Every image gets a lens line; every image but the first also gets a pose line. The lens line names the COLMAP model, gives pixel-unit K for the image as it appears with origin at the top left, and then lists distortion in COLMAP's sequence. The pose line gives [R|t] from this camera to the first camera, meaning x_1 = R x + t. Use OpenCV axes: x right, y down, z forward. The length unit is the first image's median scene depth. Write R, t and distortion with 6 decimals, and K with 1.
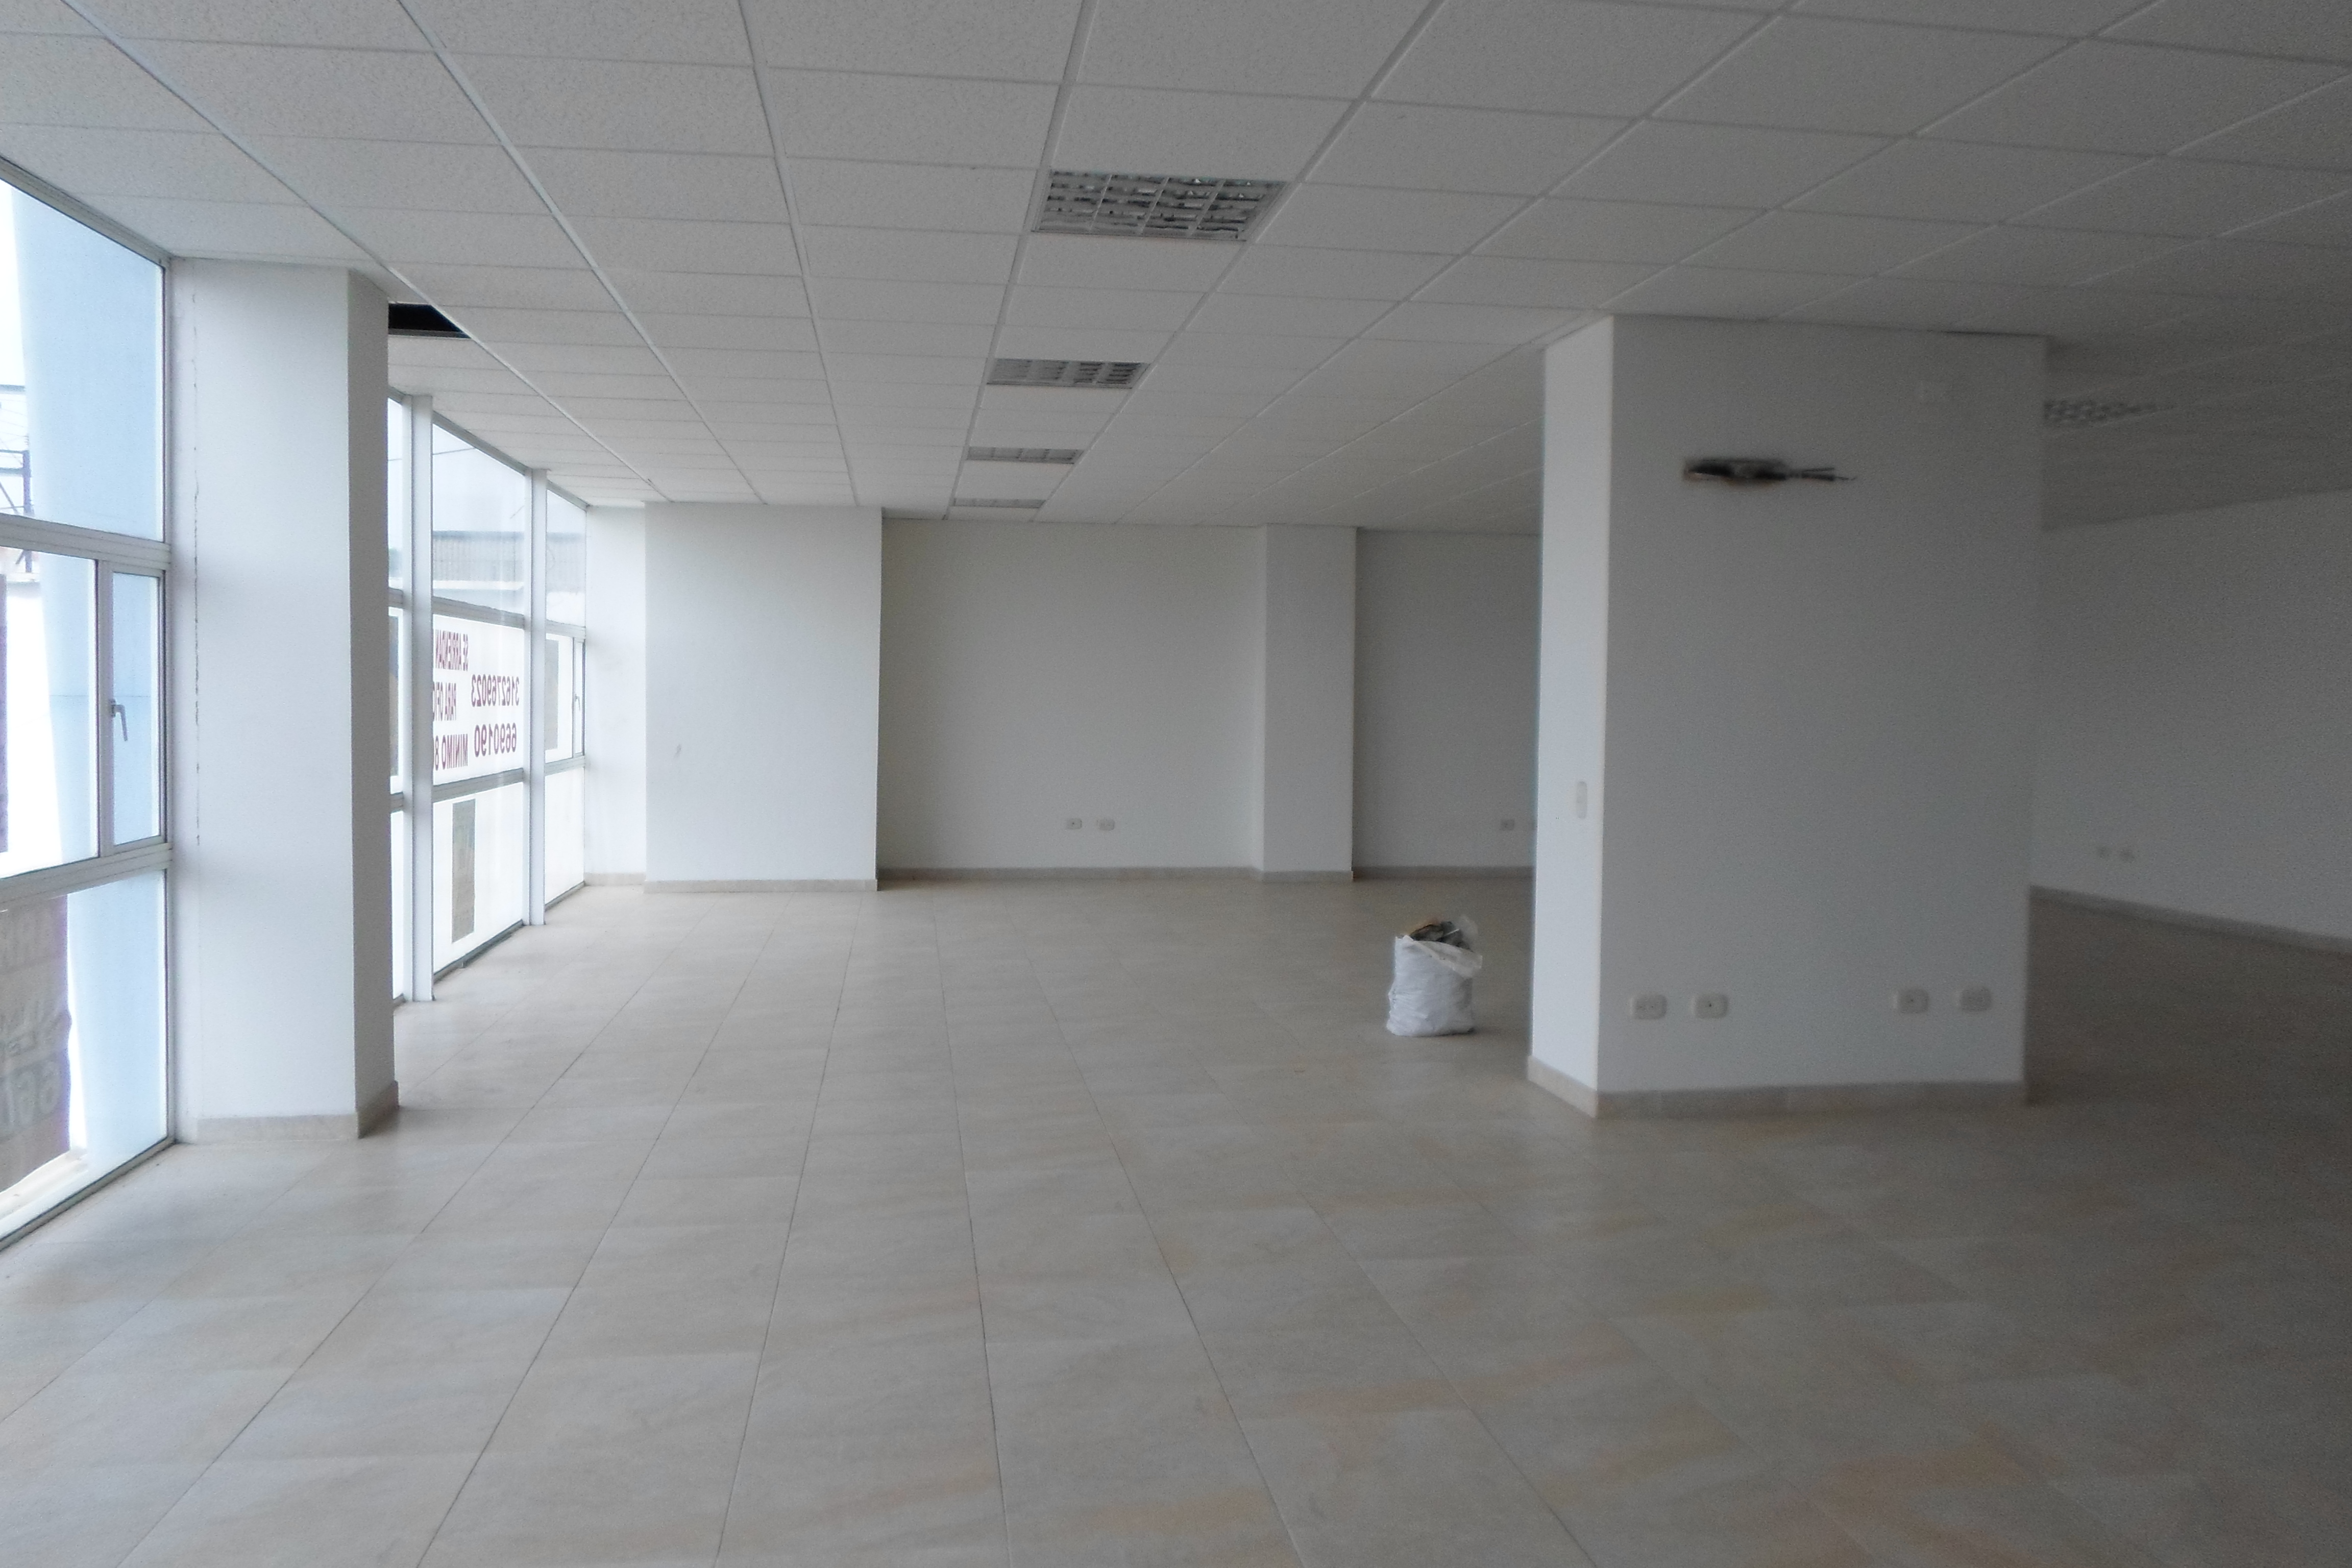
lens RADIAL K [[1797.1, 0, 1188.5], [0, 1797.1, 777.0], [0, 0, 1]] dist [-0.034242, 0.006154]
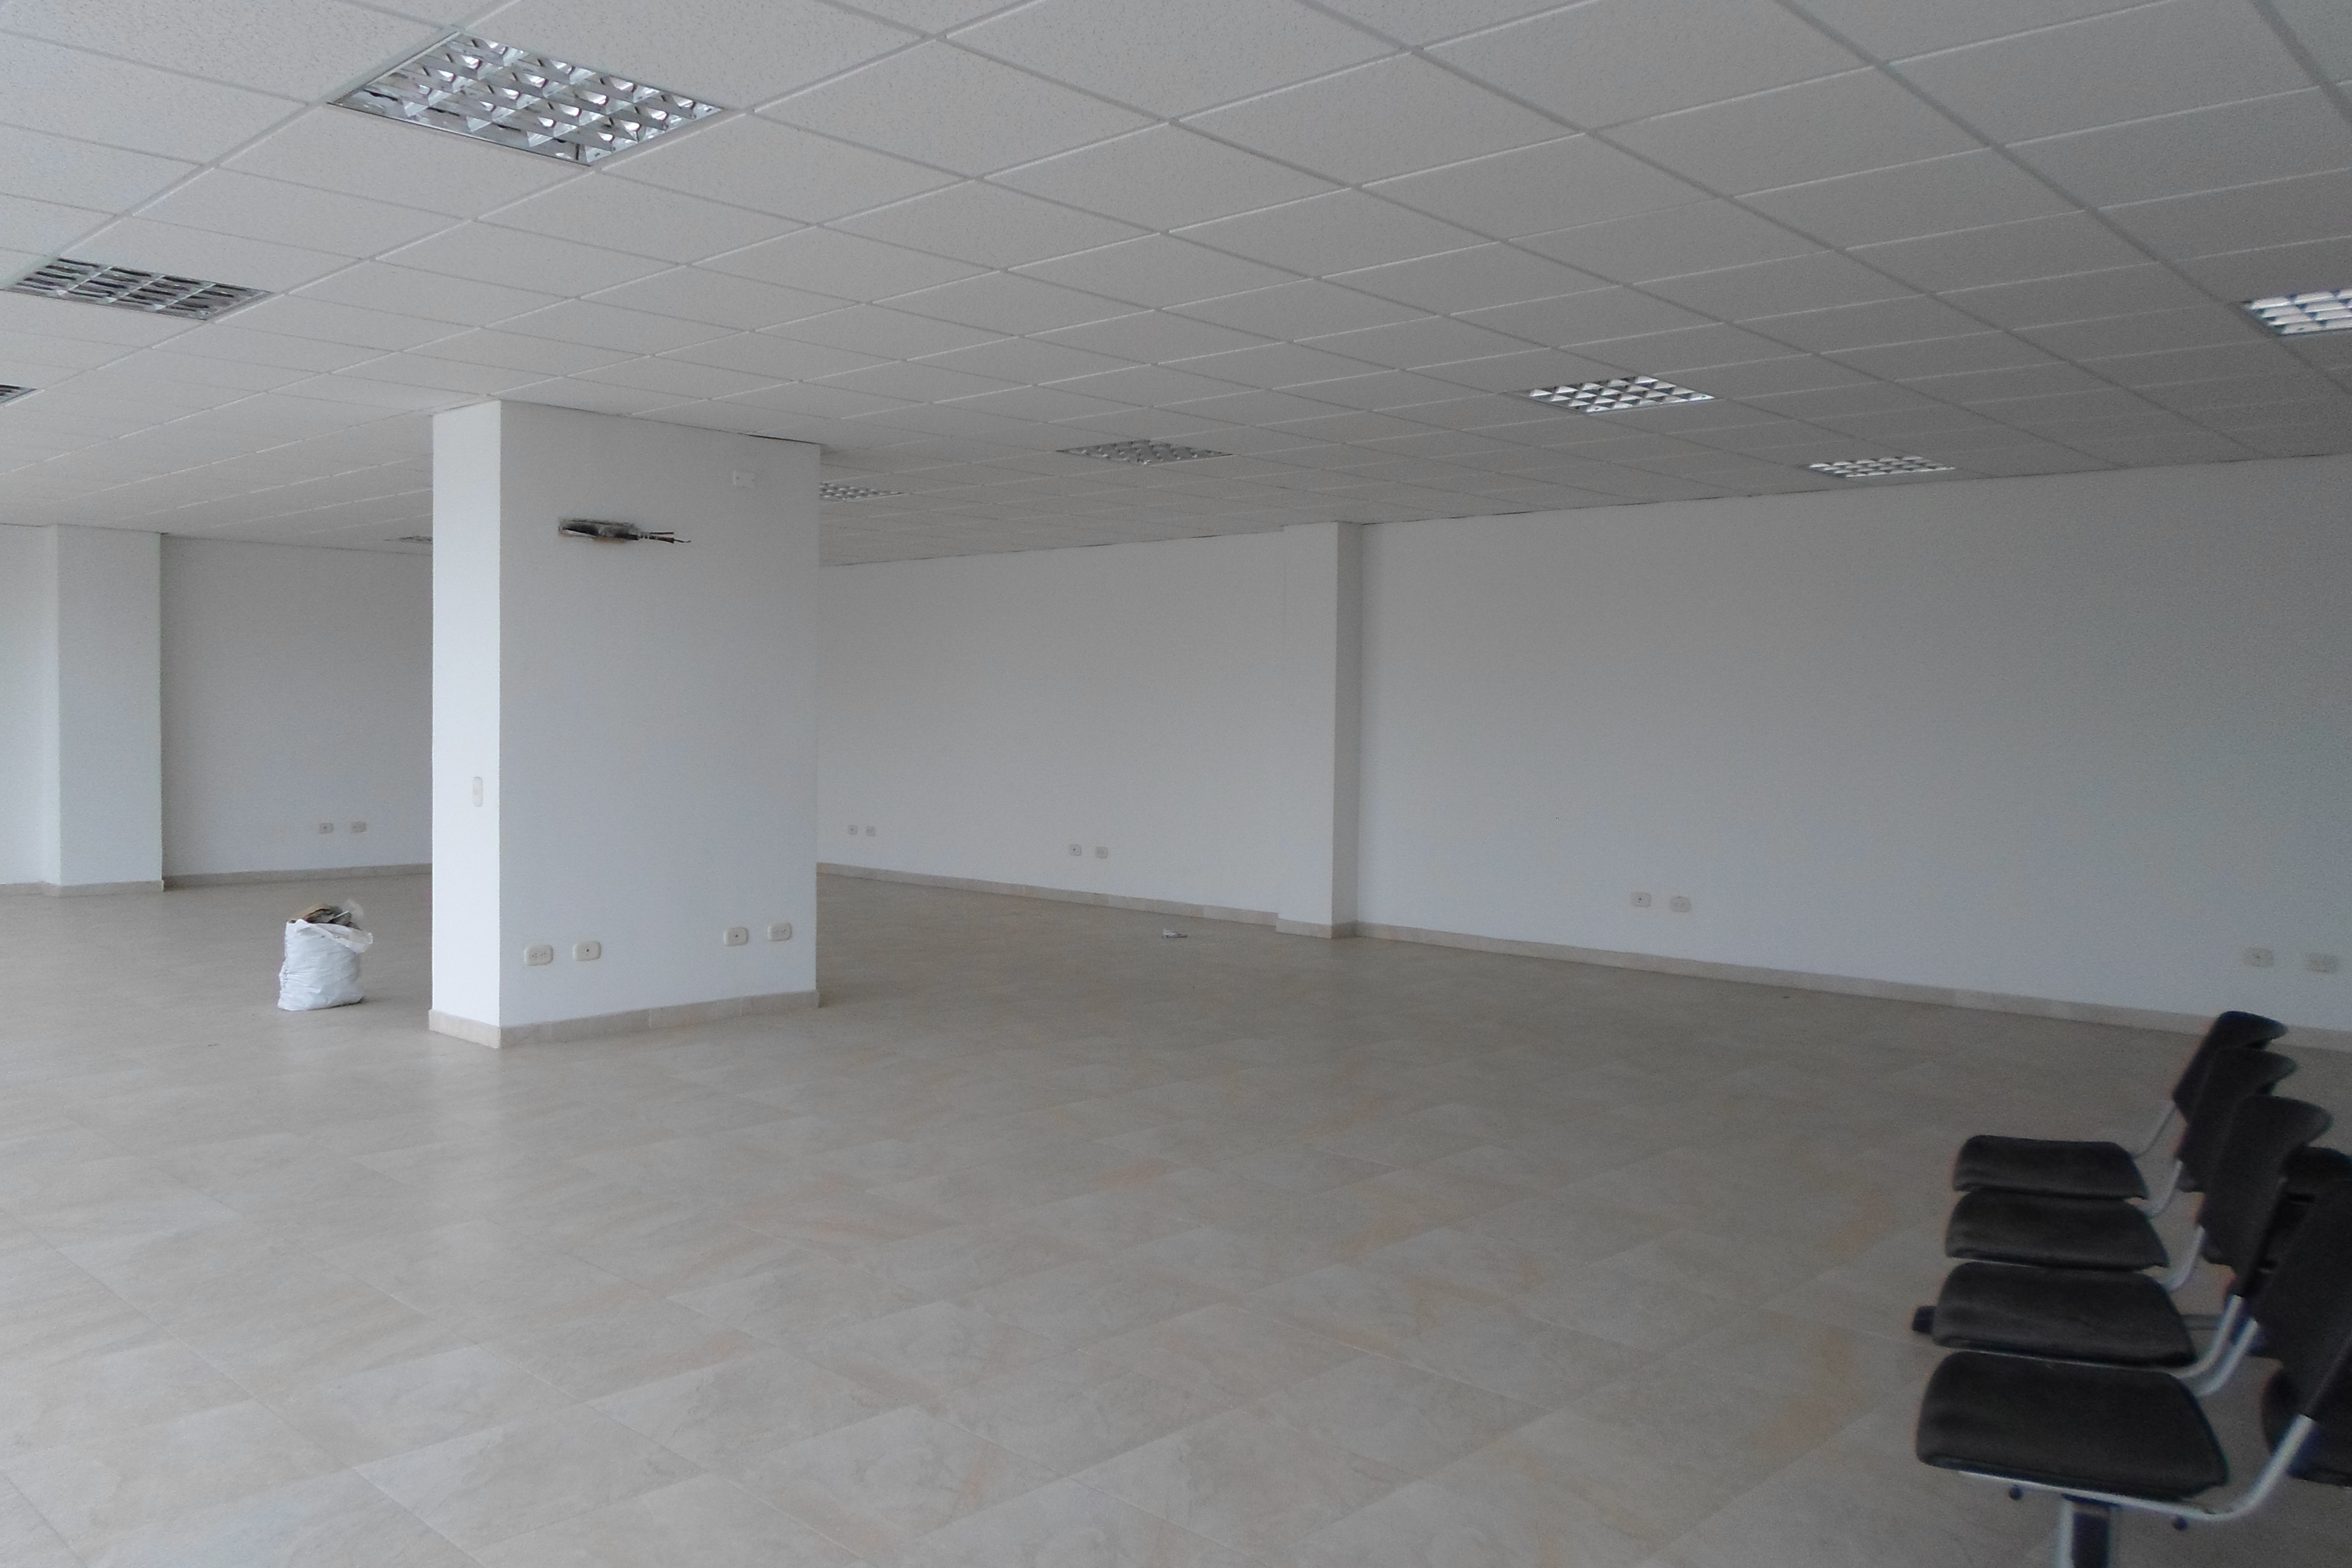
lens RADIAL K [[1797.1, 0, 1188.5], [0, 1797.1, 777.0], [0, 0, 1]] dist [-0.034242, 0.006154]
pose [[0.784286, -0.021380, 0.620031, -0.129465], [0.023312, 0.999716, 0.004984, 0.006798], [-0.619961, 0.010546, 0.784561, -0.211318]]
